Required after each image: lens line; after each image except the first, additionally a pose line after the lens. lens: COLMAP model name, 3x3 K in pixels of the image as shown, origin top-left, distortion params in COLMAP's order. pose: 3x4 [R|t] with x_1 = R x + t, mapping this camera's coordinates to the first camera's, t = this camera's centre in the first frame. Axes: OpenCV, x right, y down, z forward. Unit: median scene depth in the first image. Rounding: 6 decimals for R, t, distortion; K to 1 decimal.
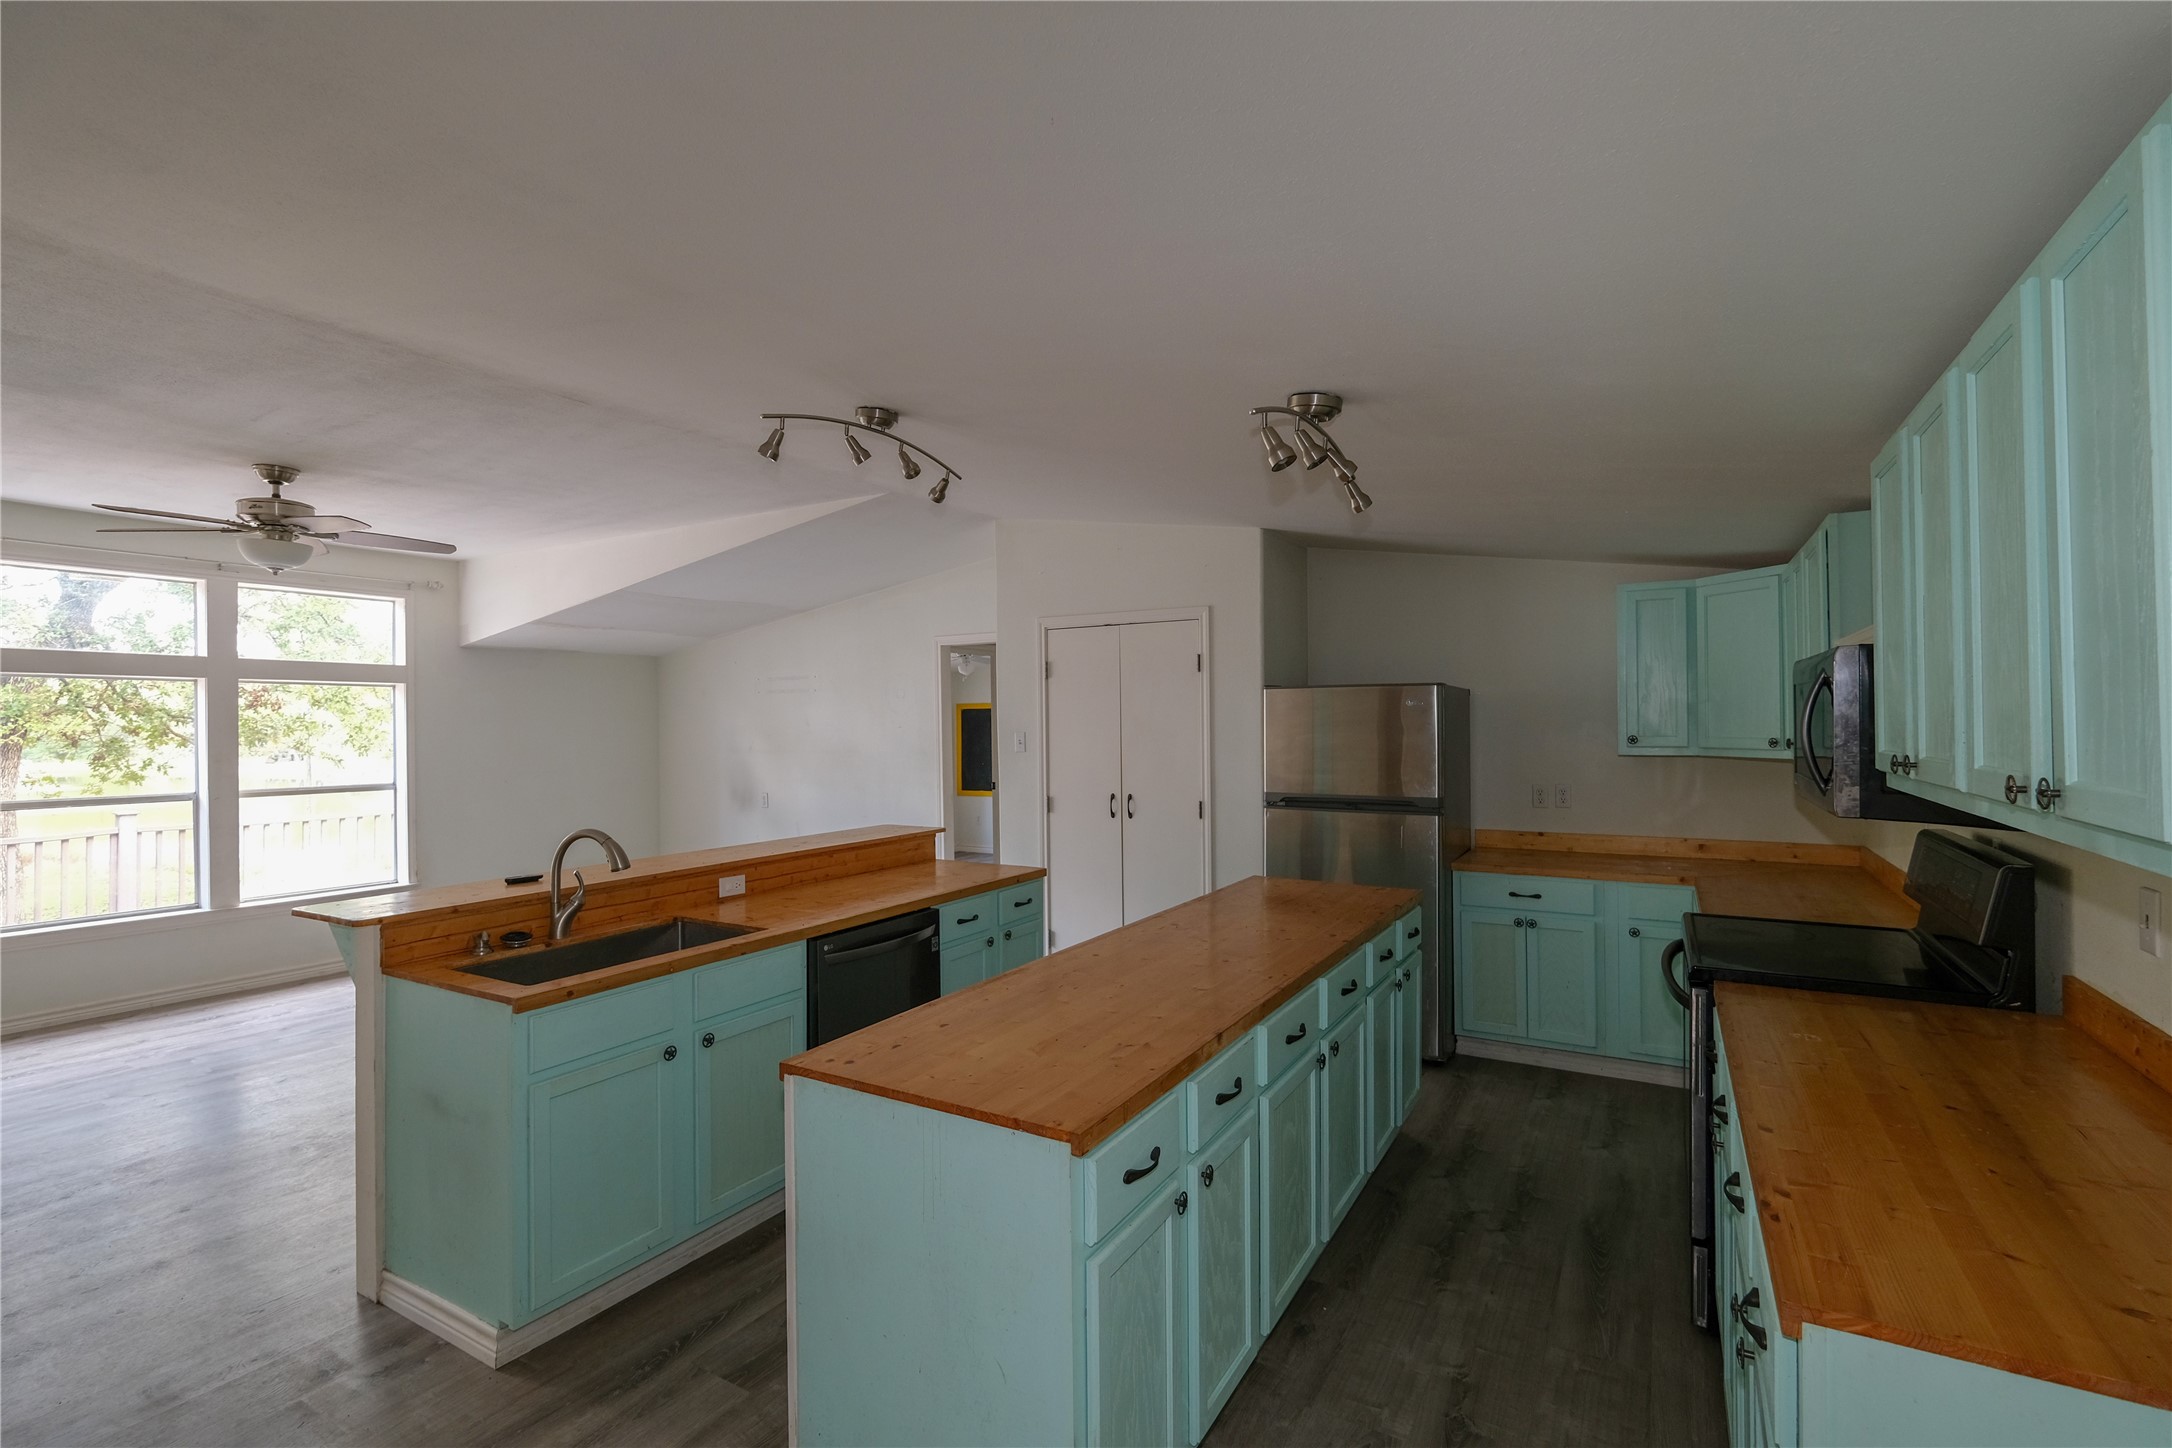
lens RADIAL K [[969.0, 0, 1103.4], [0, 969.0, 723.0], [0, 0, 1]] dist [-0.001682, -0.000206]
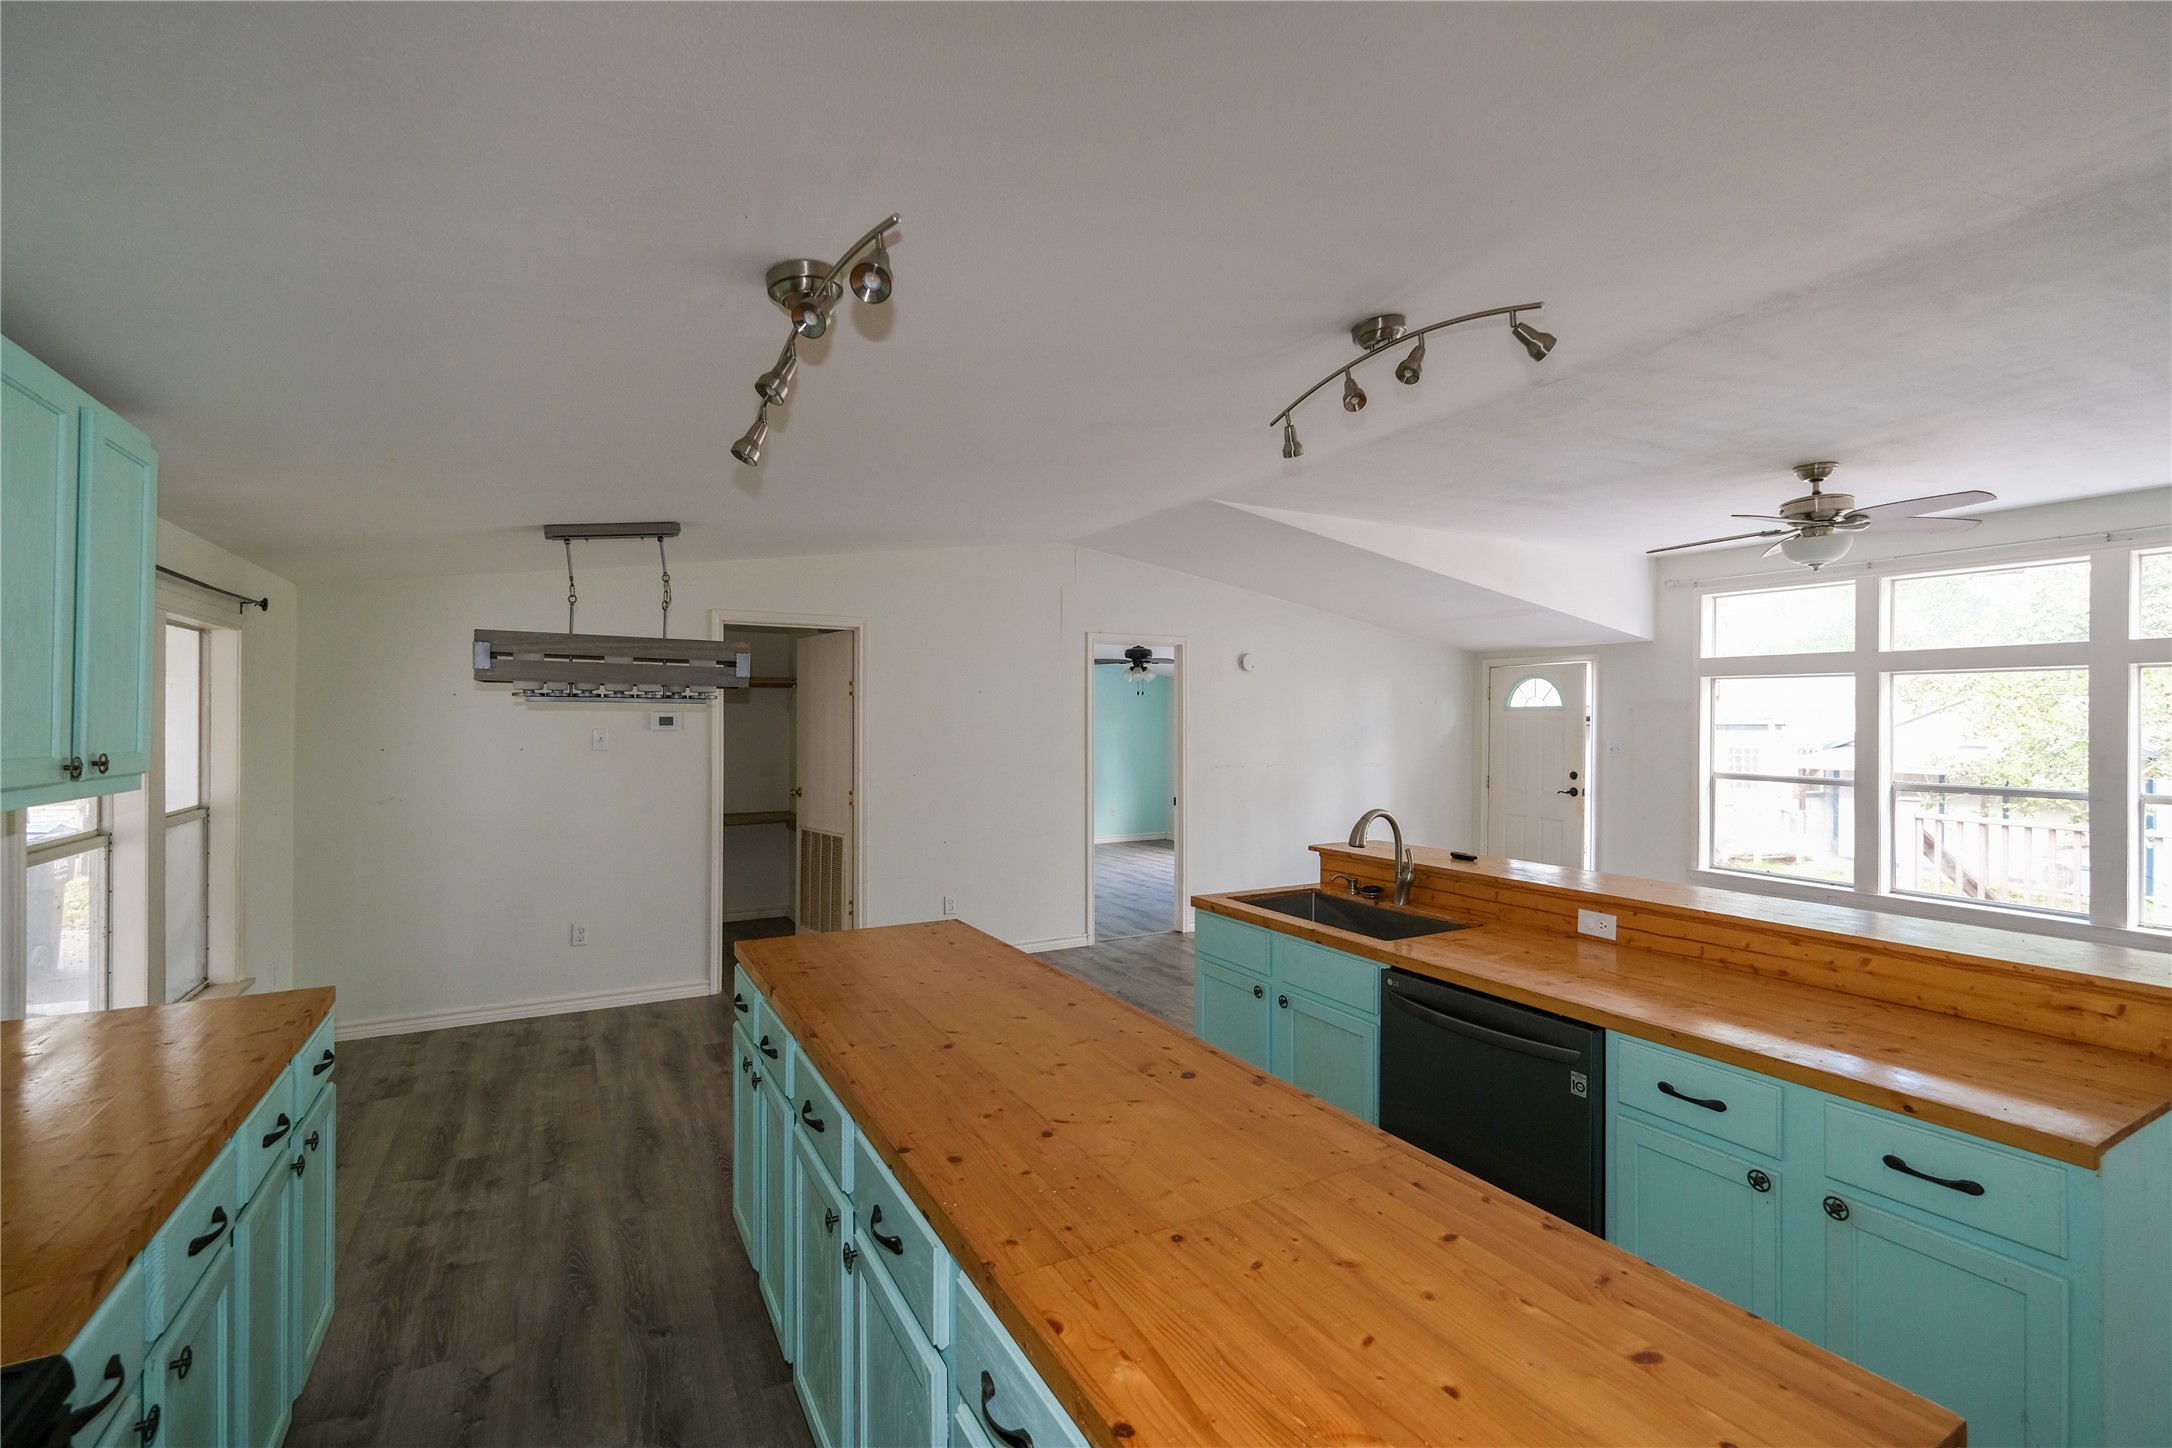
lens RADIAL K [[969.0, 0, 1103.4], [0, 969.0, 723.0], [0, 0, 1]] dist [-0.001682, -0.000206]
pose [[-0.510703, 0.010275, -0.859696, 0.412229], [0.000725, 0.999933, 0.011520, -0.004014], [0.859757, 0.005260, -0.510676, 0.875994]]
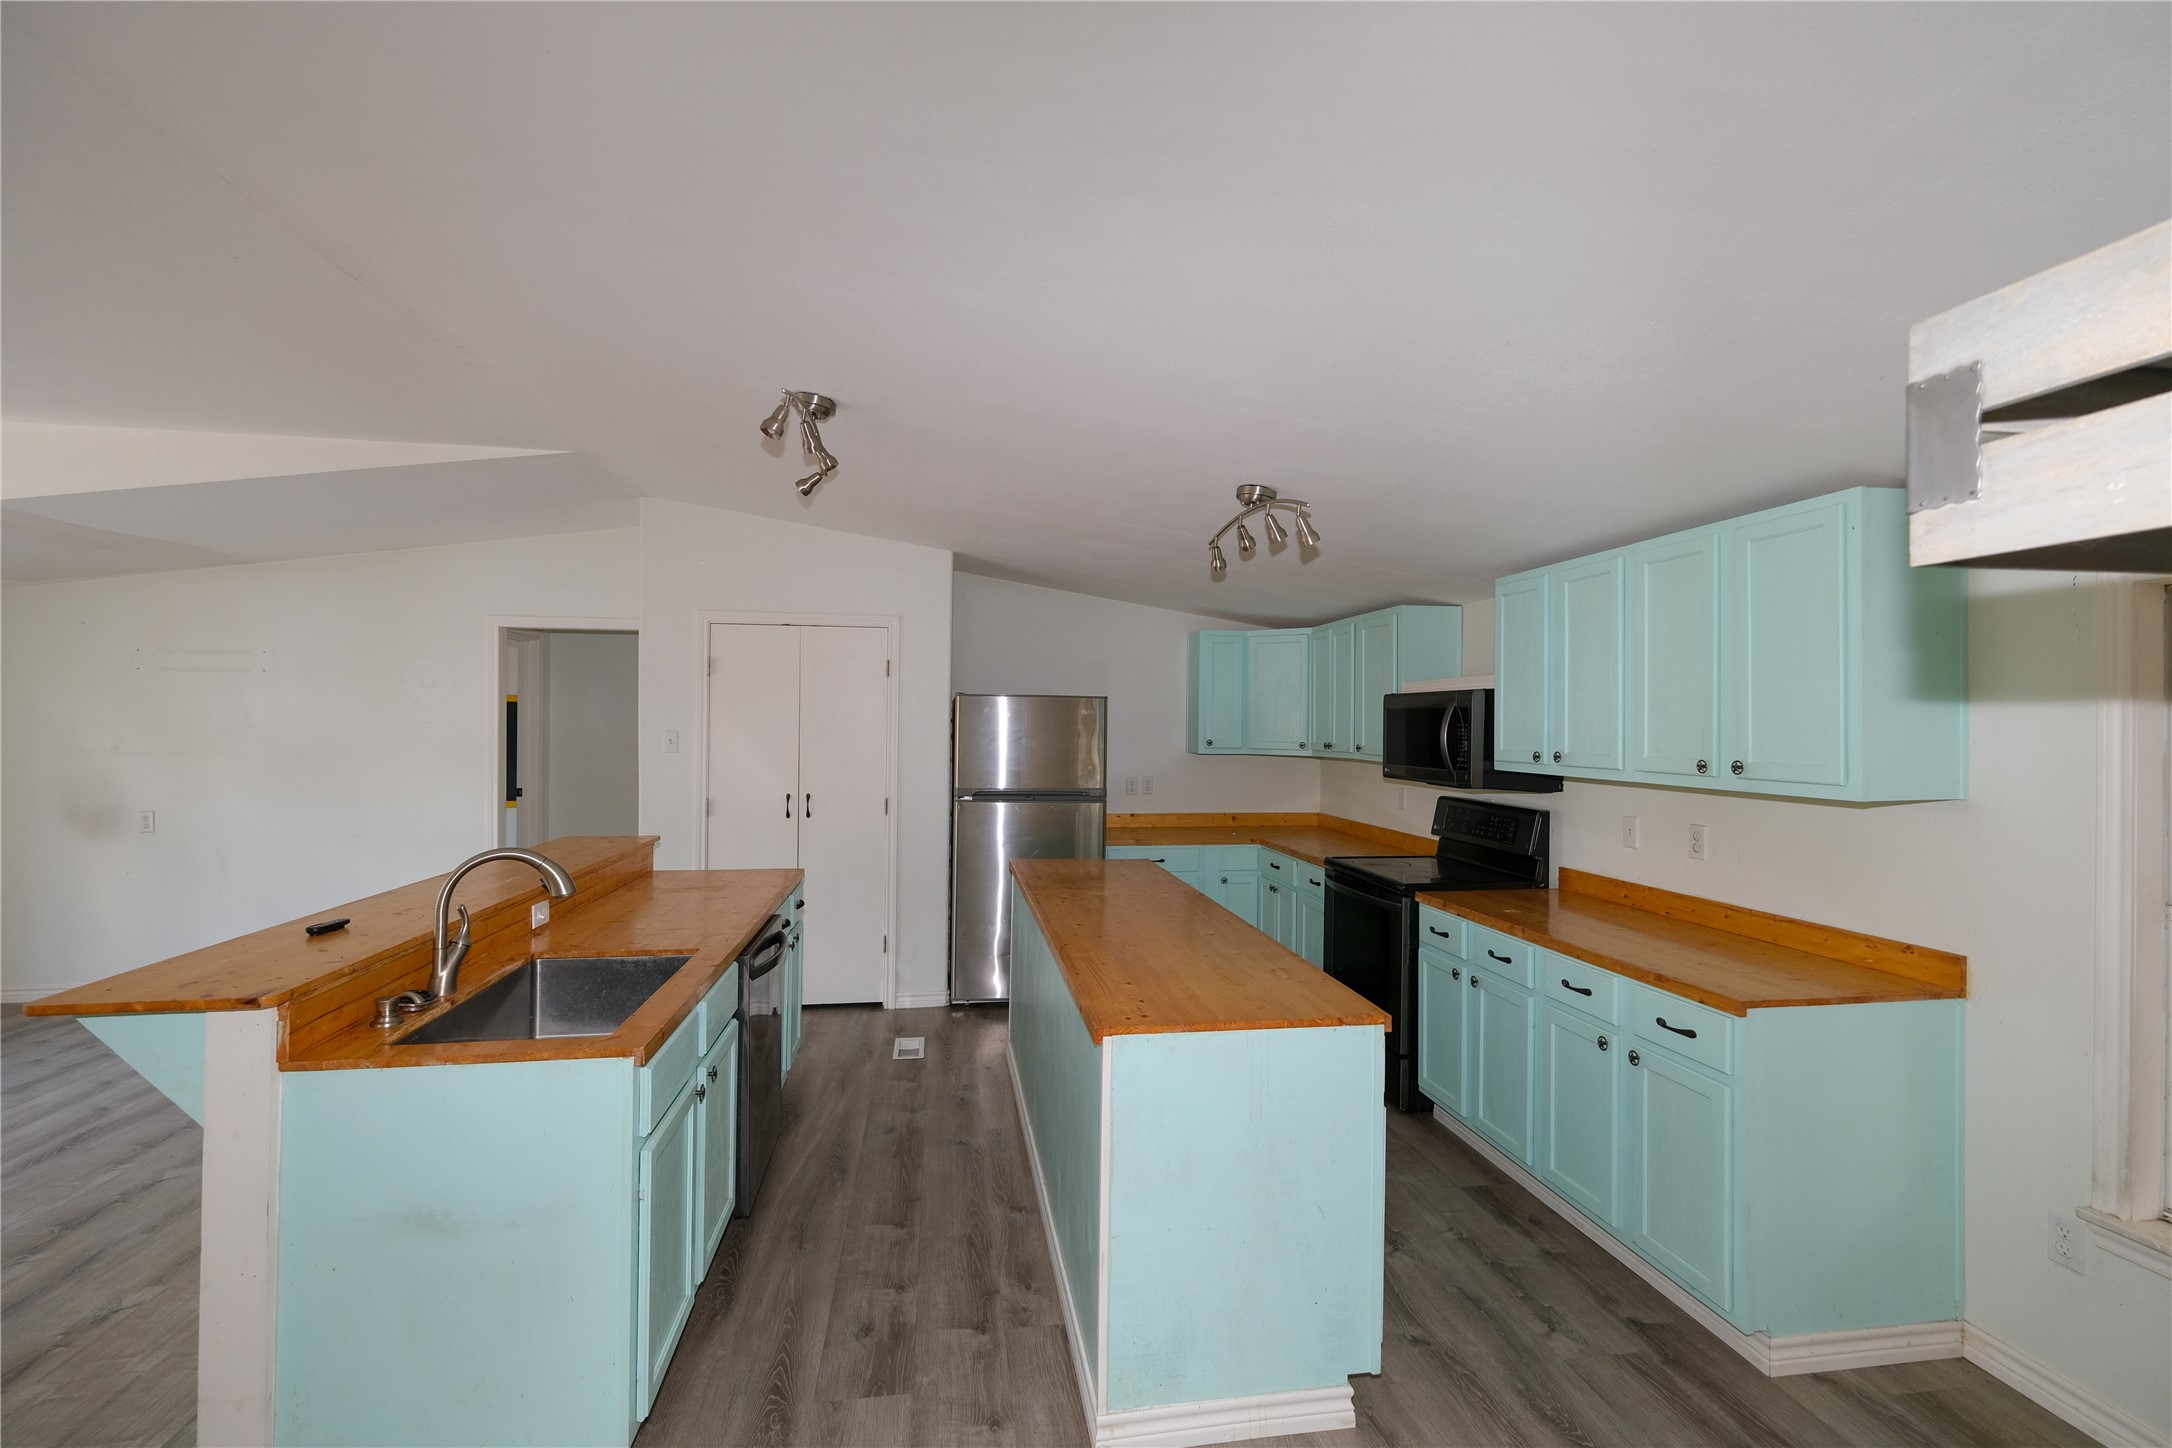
lens RADIAL K [[931.8, 0, 1086.0], [0, 931.8, 724.0], [0, 0, 1]] dist [-0.000402, -0.000007]
pose [[0.776049, 0.018896, 0.630390, -0.453007], [-0.017329, 0.999813, -0.008636, 0.004941], [-0.630435, -0.004222, 0.776231, 0.078819]]
